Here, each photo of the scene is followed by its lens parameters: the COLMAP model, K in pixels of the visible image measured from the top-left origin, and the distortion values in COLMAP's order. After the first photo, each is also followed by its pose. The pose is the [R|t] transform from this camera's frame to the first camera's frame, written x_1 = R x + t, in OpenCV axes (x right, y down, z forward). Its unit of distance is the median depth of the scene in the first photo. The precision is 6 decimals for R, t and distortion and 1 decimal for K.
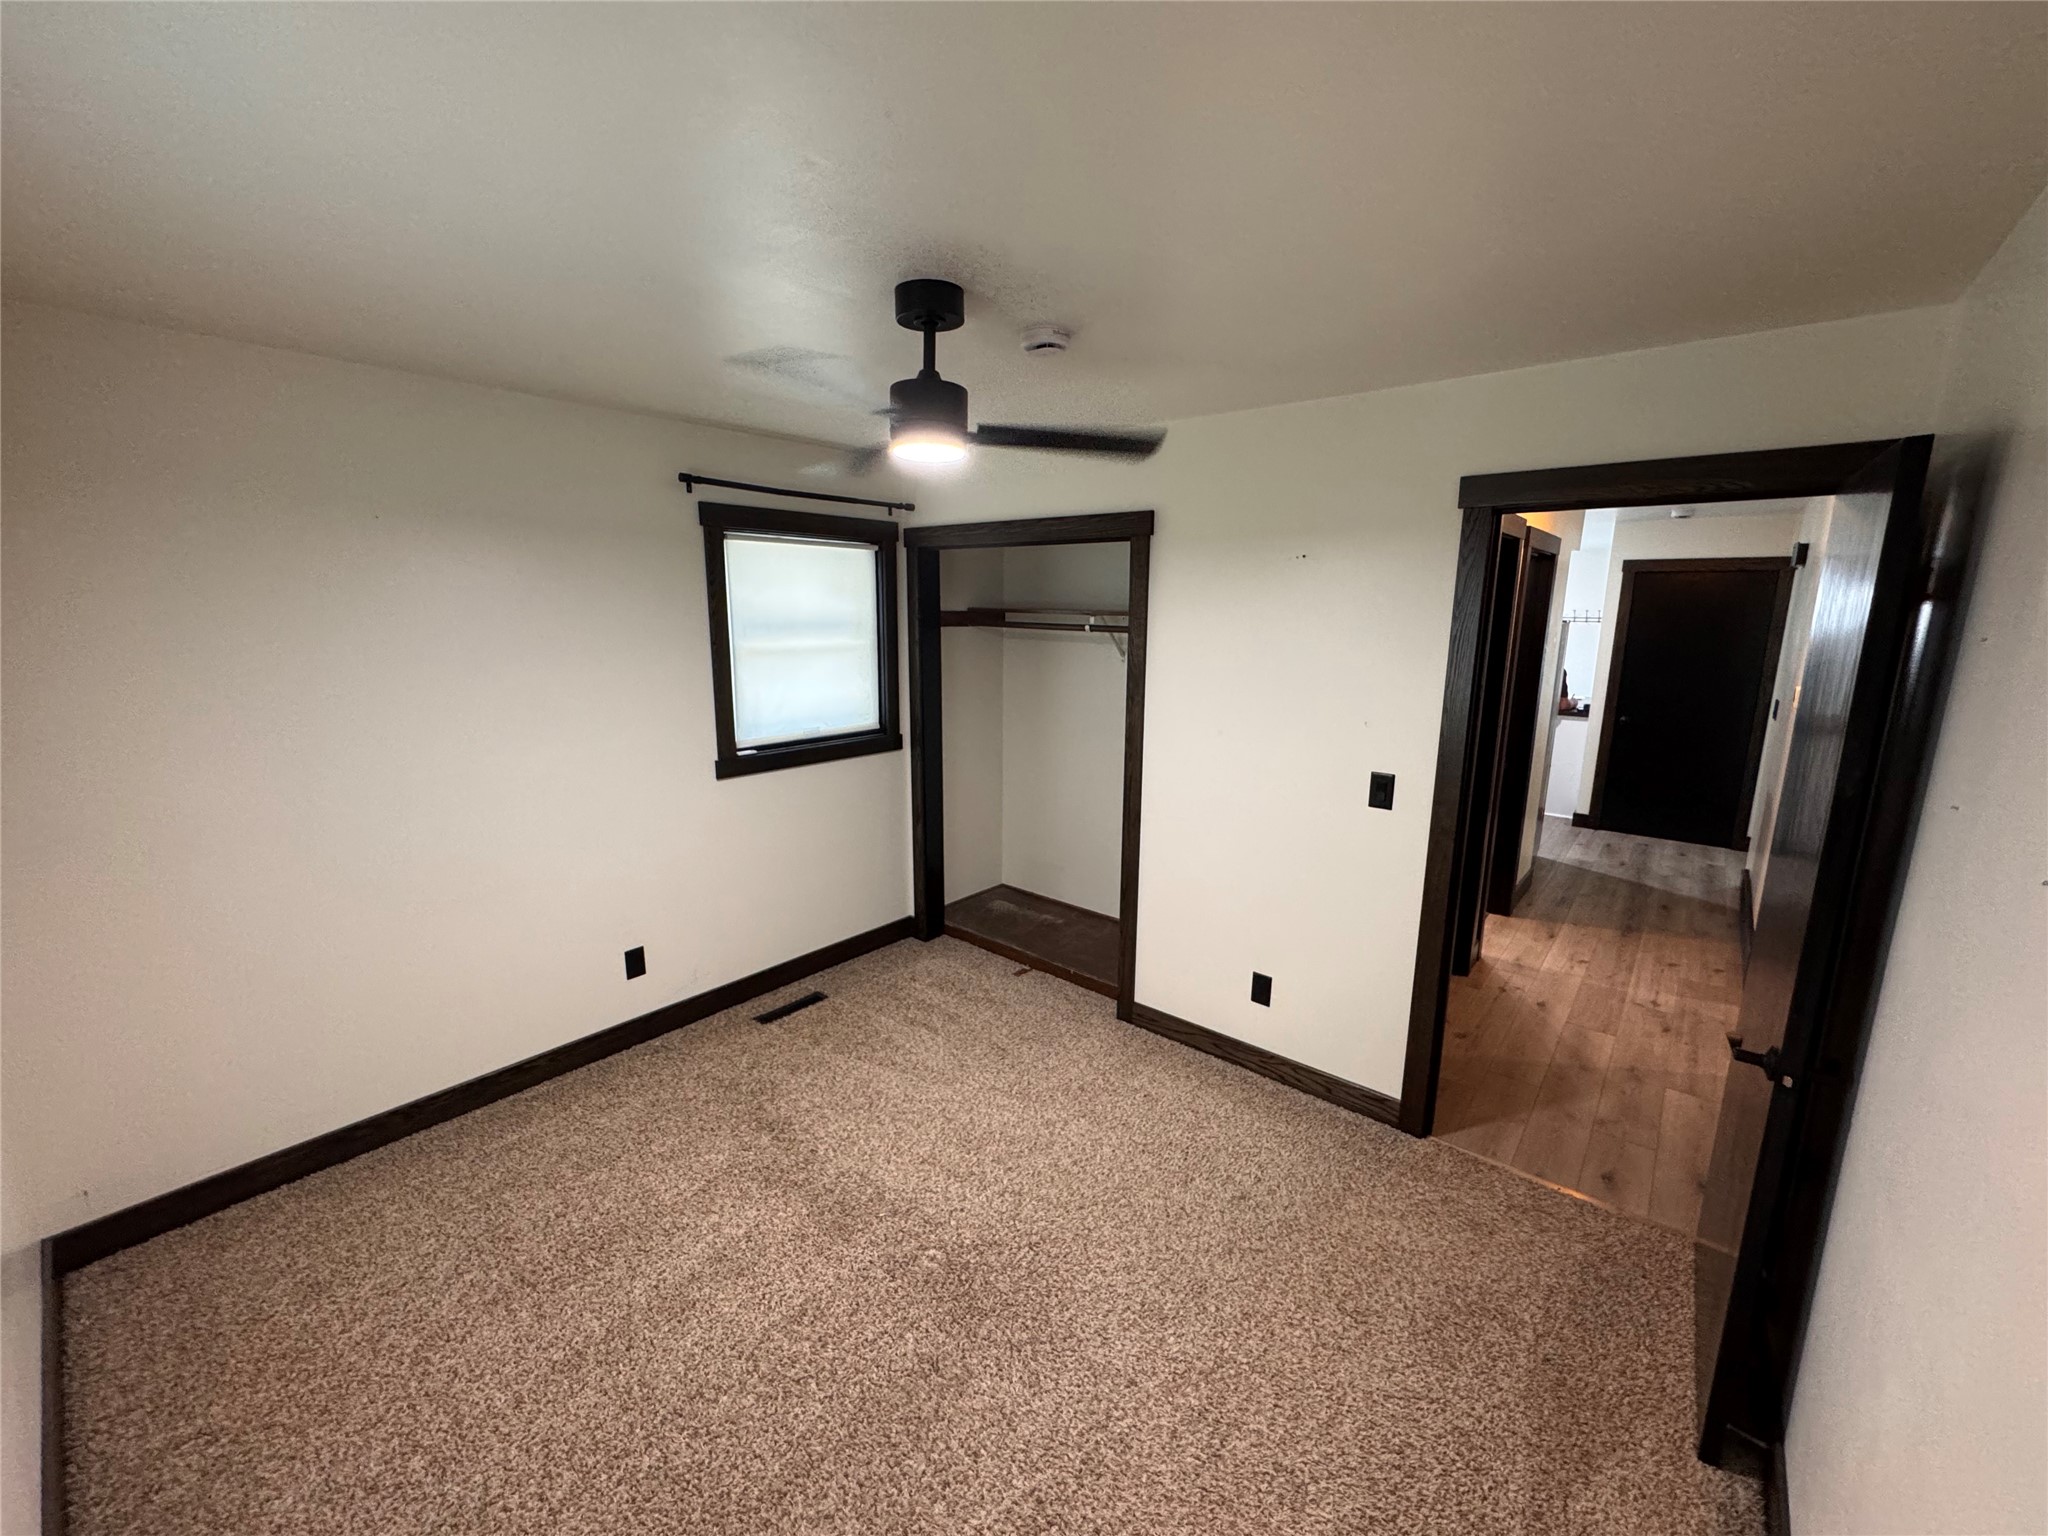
lens RADIAL K [[823.2, 0, 1019.5], [0, 823.2, 768.1], [0, 0, 1]] dist [0.000414, 0.000353]
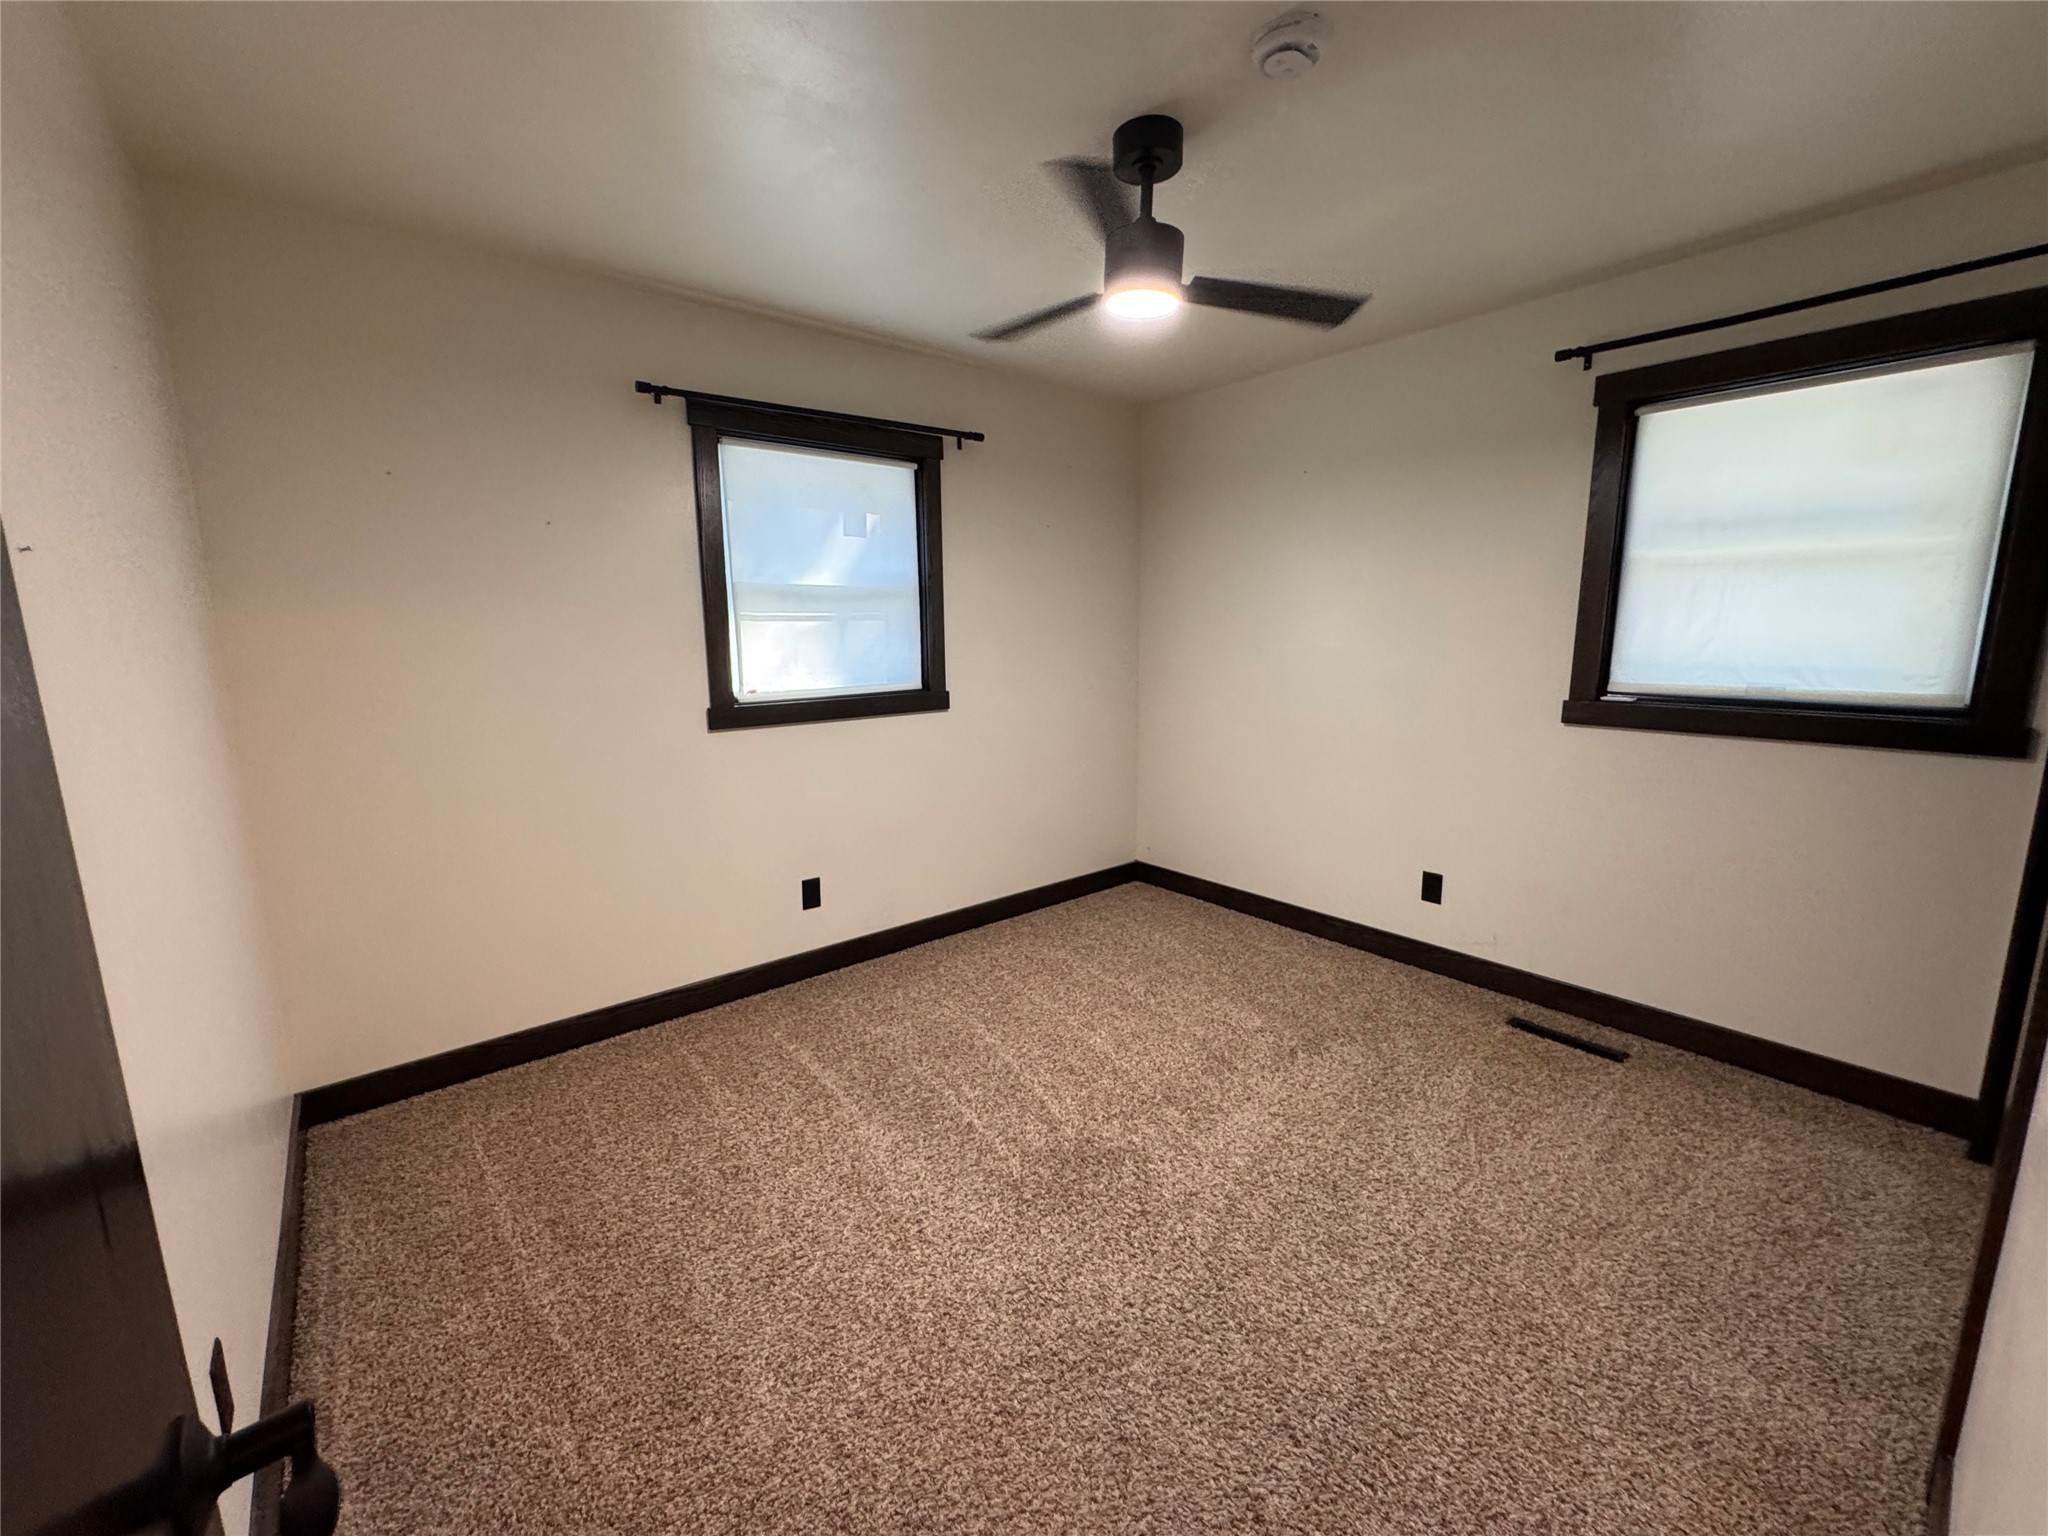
lens RADIAL K [[823.2, 0, 1021.7], [0, 823.2, 765.4], [0, 0, 1]] dist [0.000414, 0.000353]
pose [[-0.170171, 0.162387, -0.971943, 0.518097], [-0.189574, 0.962510, 0.194002, -0.002171], [0.967008, 0.217269, -0.133007, 0.585632]]
